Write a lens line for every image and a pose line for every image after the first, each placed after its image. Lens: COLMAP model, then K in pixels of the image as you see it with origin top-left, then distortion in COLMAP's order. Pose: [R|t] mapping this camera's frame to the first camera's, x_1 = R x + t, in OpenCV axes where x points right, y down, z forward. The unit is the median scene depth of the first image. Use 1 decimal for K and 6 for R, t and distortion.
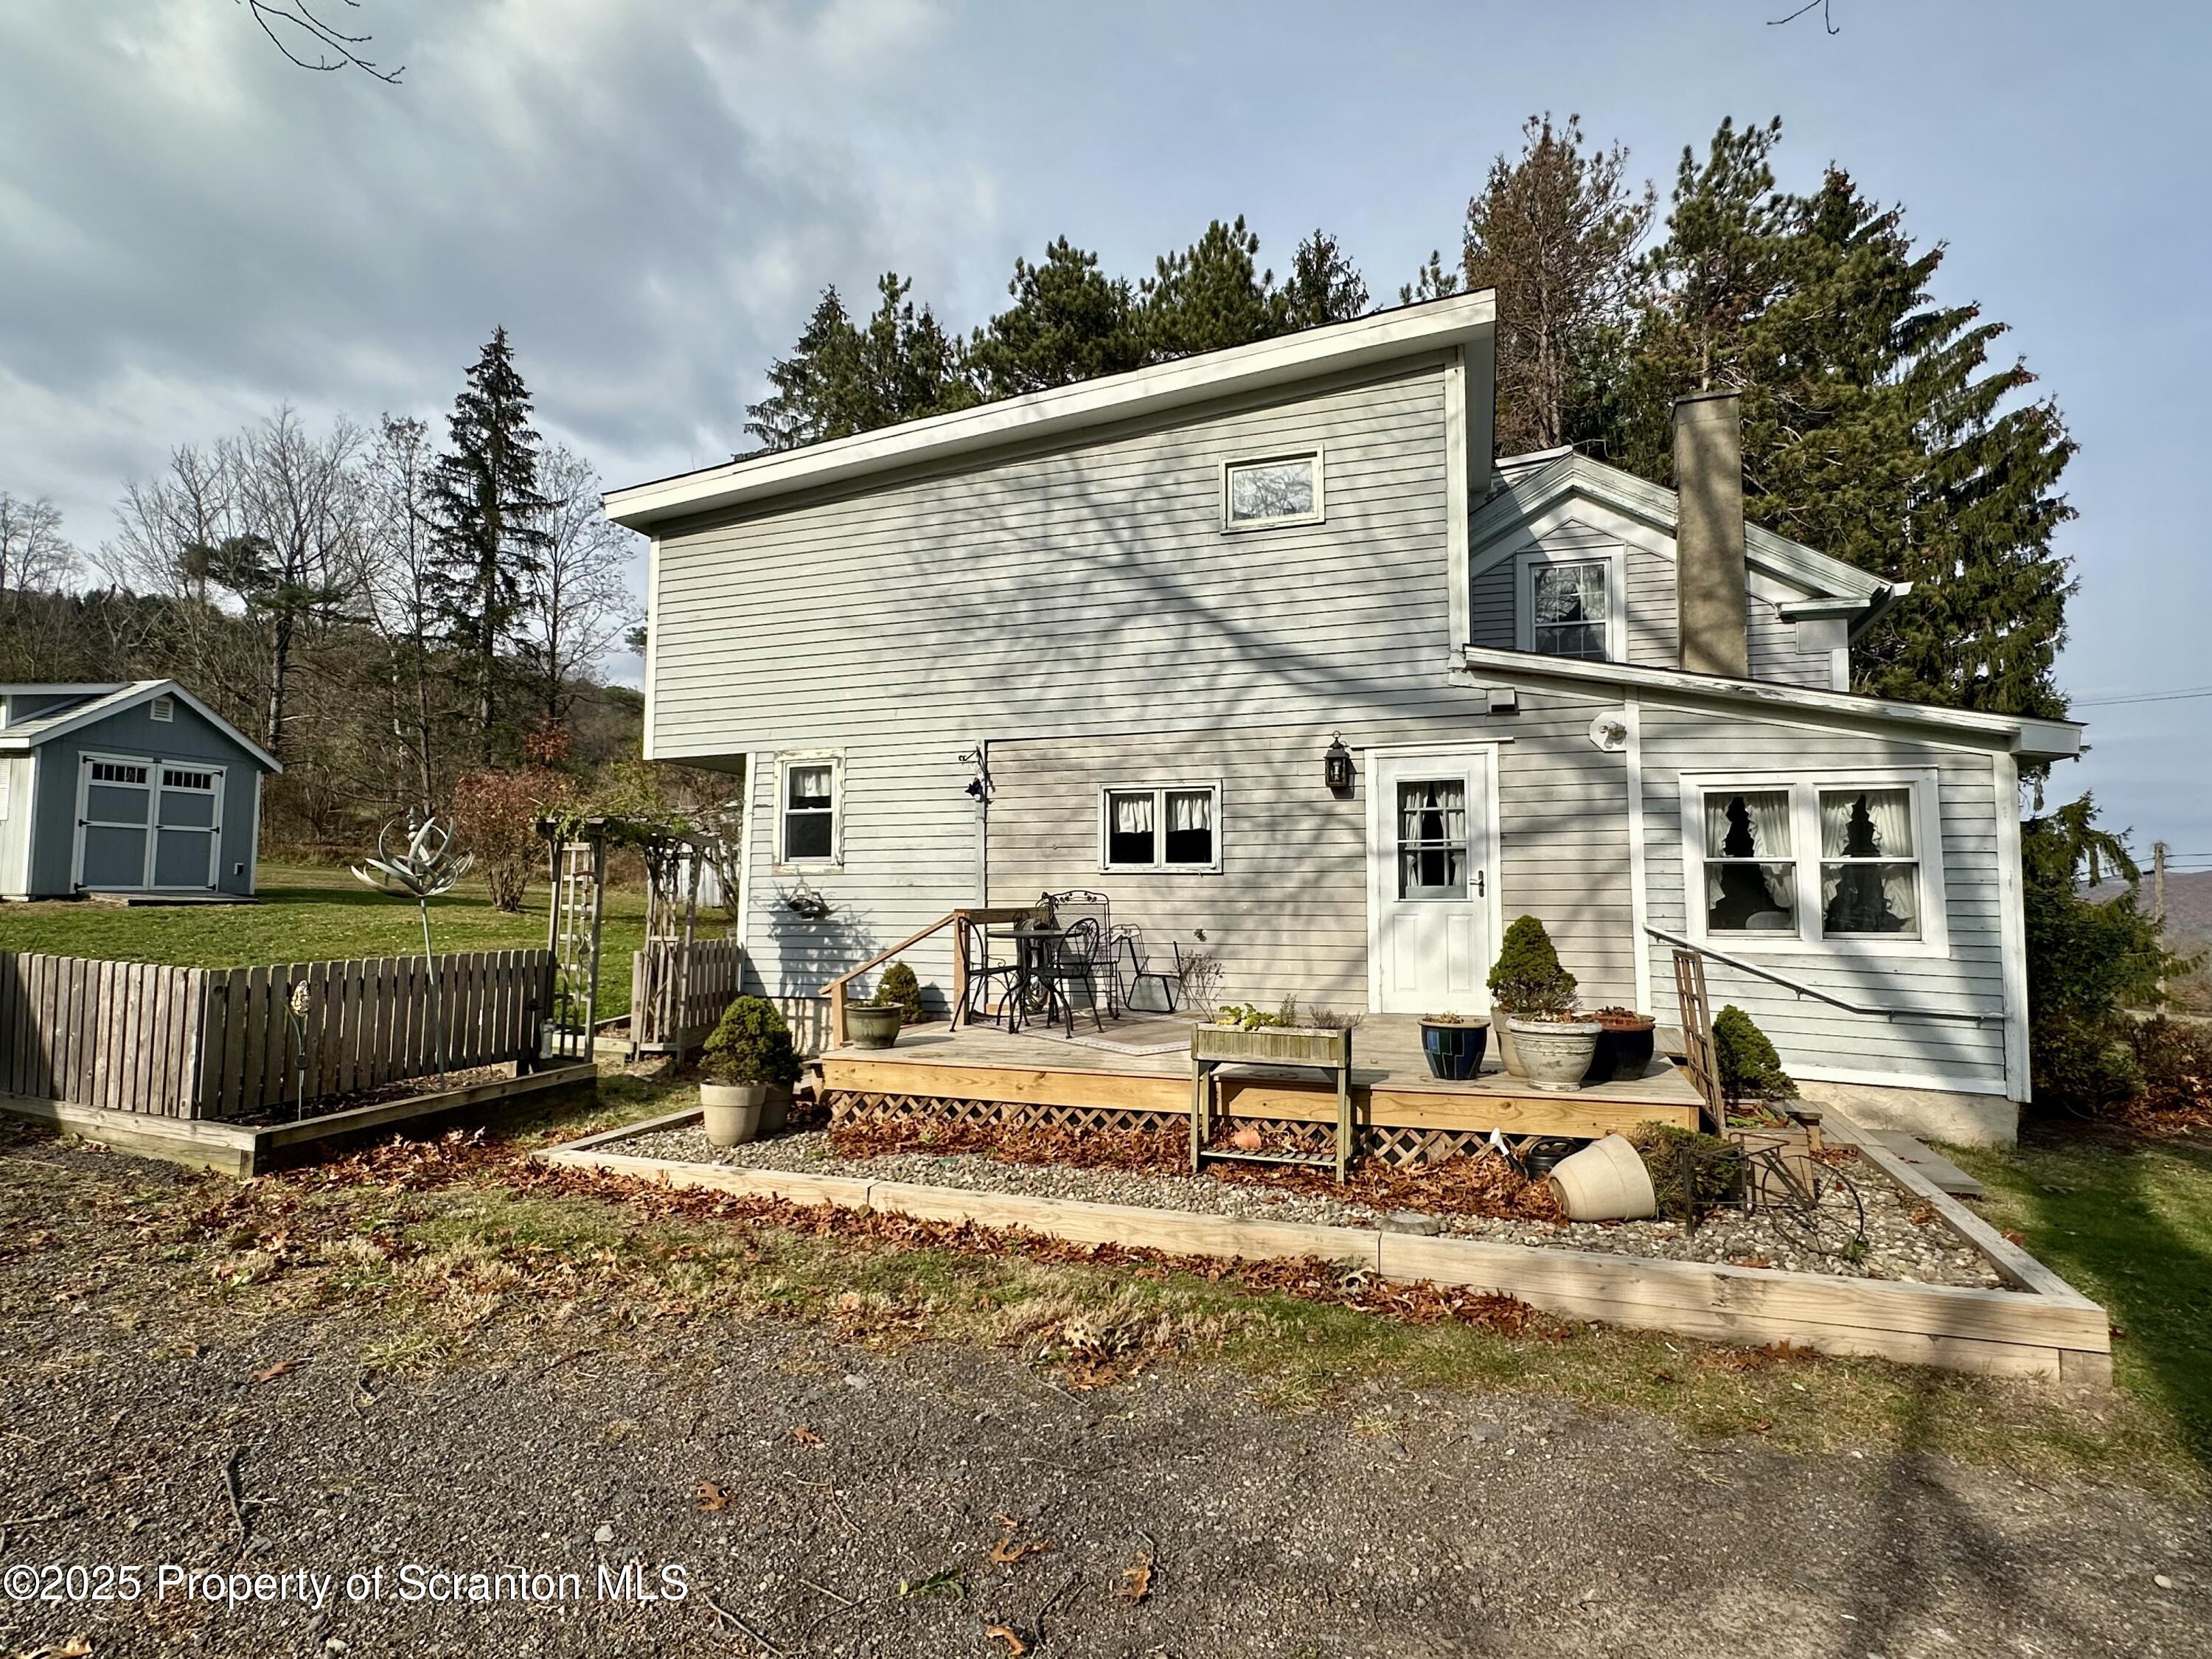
lens RADIAL K [[1126.3, 0, 1106.0], [0, 1126.3, 829.5], [0, 0, 1]] dist [0.000081, -0.001050]
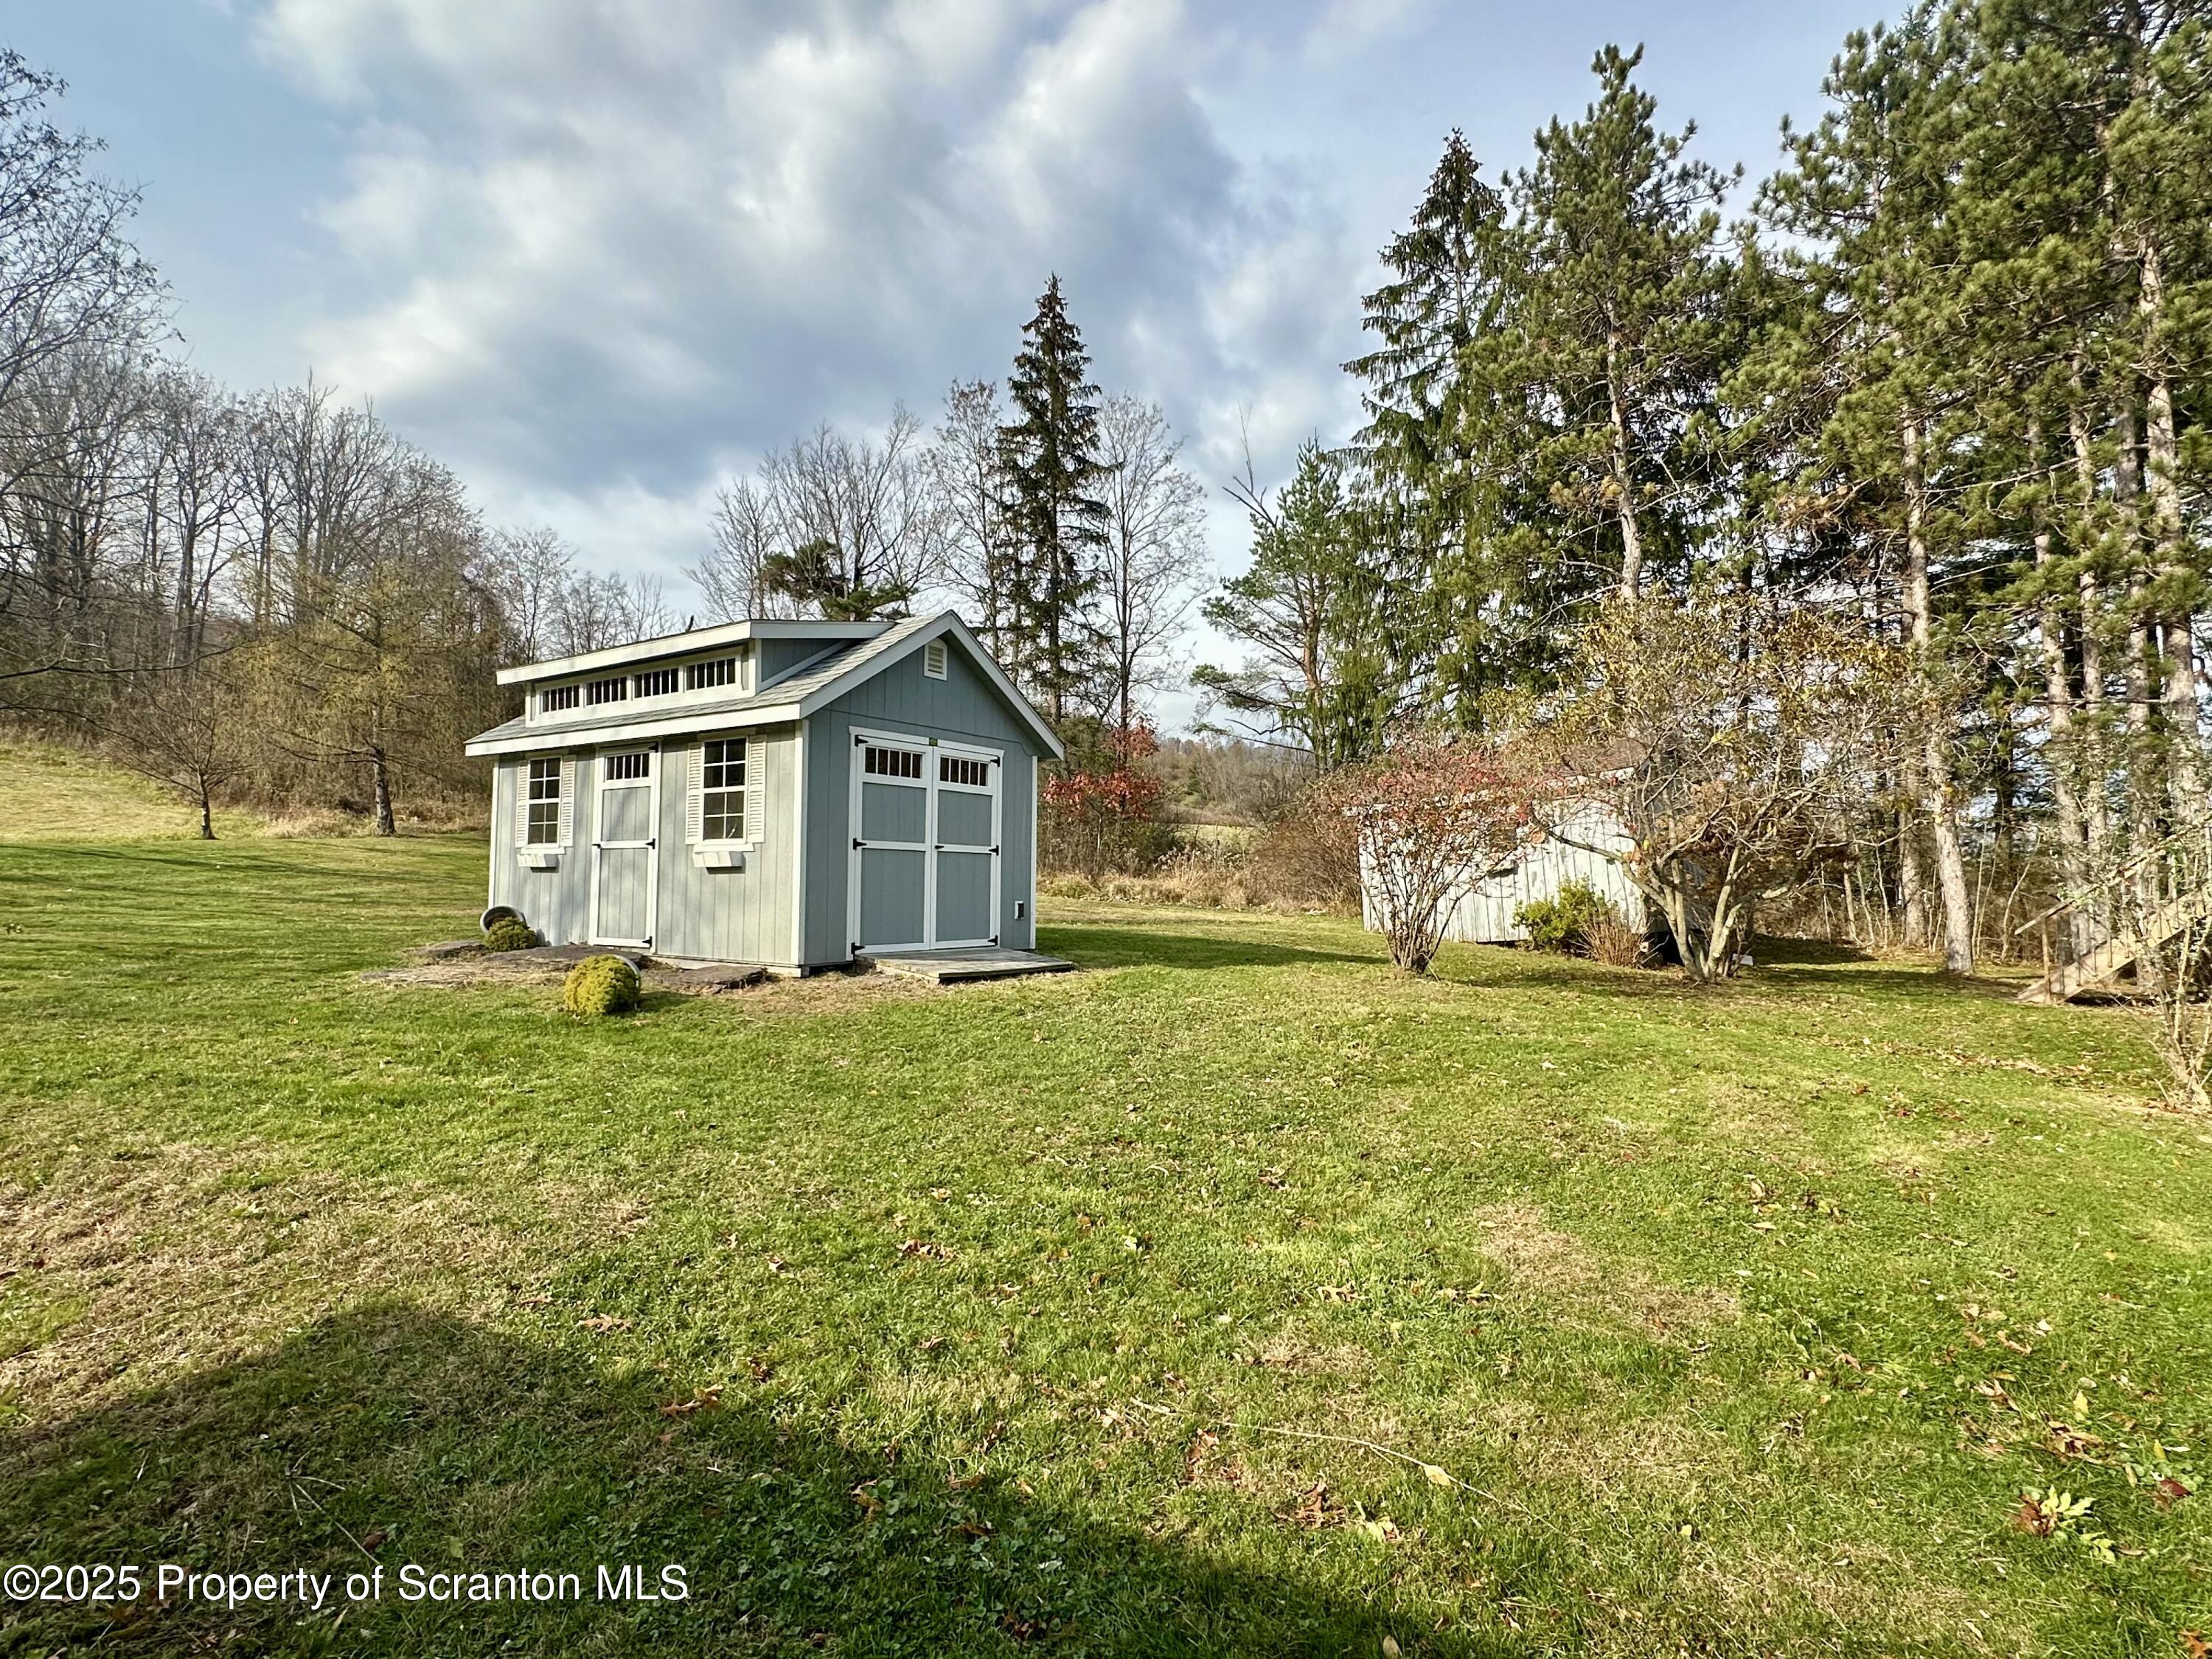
lens RADIAL K [[1126.3, 0, 1106.0], [0, 1126.3, 829.5], [0, 0, 1]] dist [0.000081, -0.001050]
pose [[0.941762, -0.031129, -0.334836, -0.515112], [0.030938, 0.999504, -0.005907, -0.005400], [0.334854, -0.004796, 0.942258, 0.418278]]
